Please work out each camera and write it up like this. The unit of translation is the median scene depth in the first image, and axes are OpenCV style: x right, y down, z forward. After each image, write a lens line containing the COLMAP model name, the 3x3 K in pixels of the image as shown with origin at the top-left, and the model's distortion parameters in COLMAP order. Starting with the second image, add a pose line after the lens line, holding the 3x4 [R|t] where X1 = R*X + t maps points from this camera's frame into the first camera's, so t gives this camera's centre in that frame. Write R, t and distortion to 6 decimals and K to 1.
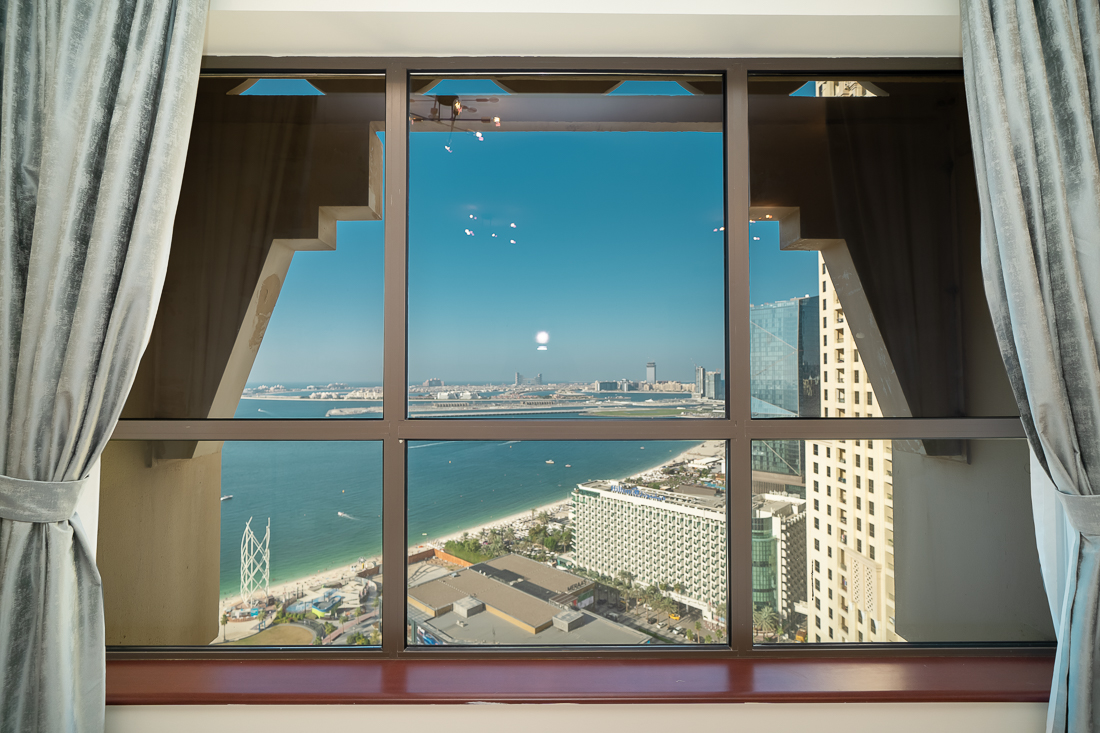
lens RADIAL K [[494.3, 0, 555.8], [0, 494.3, 372.8], [0, 0, 1]] dist [0.005715, 0.000269]
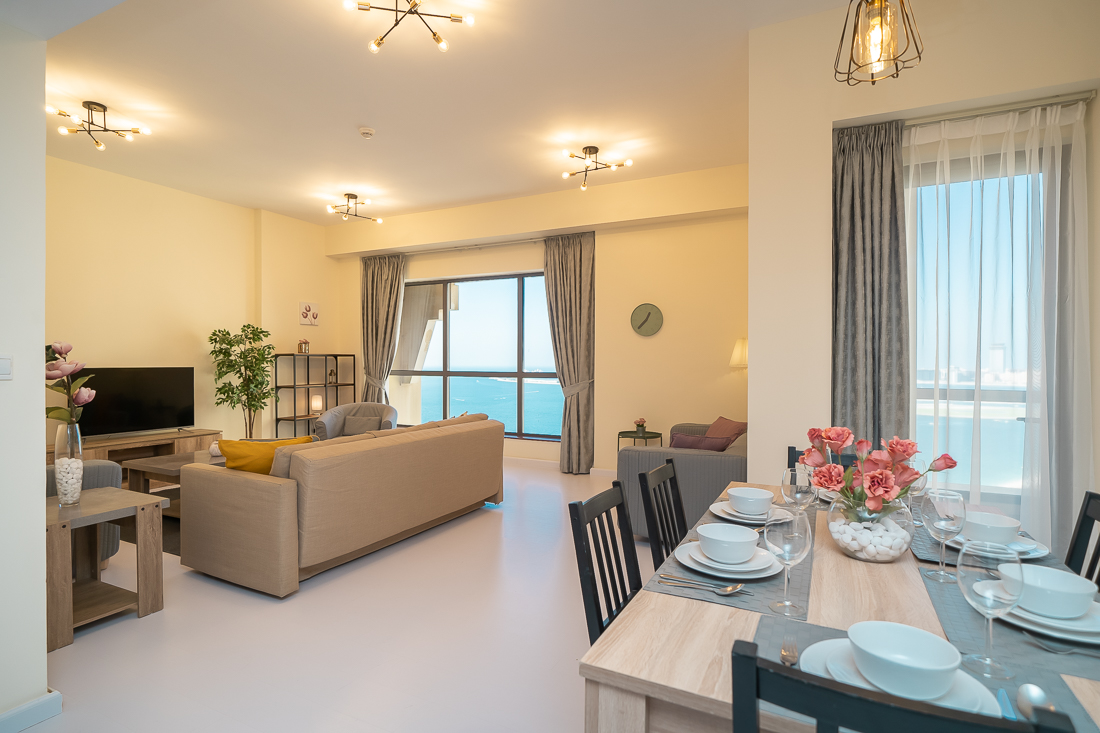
lens RADIAL K [[556.4, 0, 553.9], [0, 556.4, 367.2], [0, 0, 1]] dist [0.001196, 0.000318]
pose [[0.888291, -0.001429, -0.459279, 1.116458], [0.011655, 0.999743, 0.019431, -0.007010], [0.459134, -0.022614, 0.888079, -1.142091]]
